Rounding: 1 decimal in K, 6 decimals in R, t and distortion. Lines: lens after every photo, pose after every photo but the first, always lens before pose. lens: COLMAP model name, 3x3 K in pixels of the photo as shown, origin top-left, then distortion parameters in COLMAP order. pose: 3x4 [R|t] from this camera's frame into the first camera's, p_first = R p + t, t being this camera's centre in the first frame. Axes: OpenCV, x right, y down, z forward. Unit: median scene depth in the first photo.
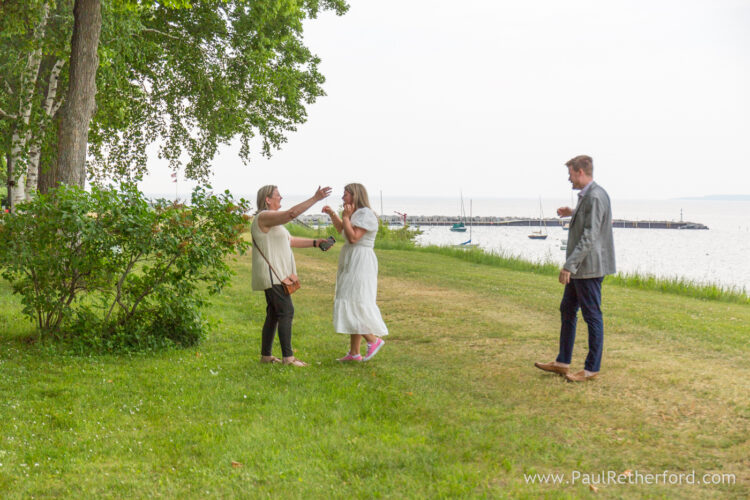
lens RADIAL K [[1323.4, 0, 373.5], [0, 1323.4, 245.2], [0, 0, 1]] dist [-0.046440, 0.000000]
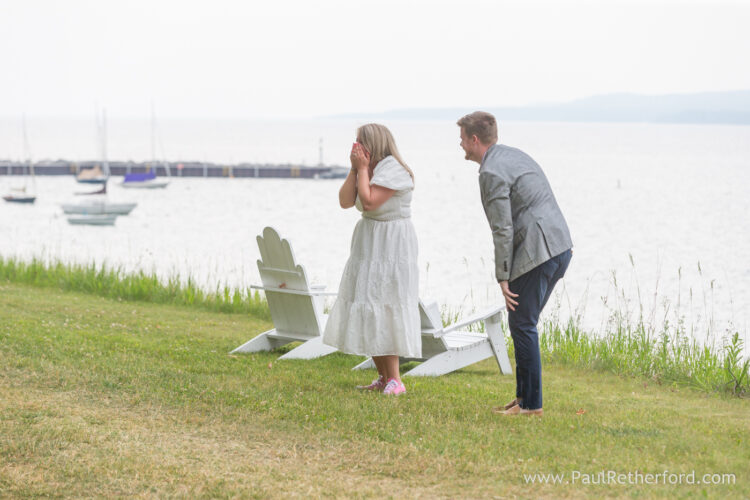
lens RADIAL K [[2850.0, 0, 383.0], [0, 2850.0, 248.5], [0, 0, 1]] dist [0.115916, 0.000000]
pose [[0.971946, -0.016186, 0.234646, 0.064914], [0.013681, 0.999831, 0.012299, 0.004345], [-0.234805, -0.008744, 0.972003, -0.241056]]
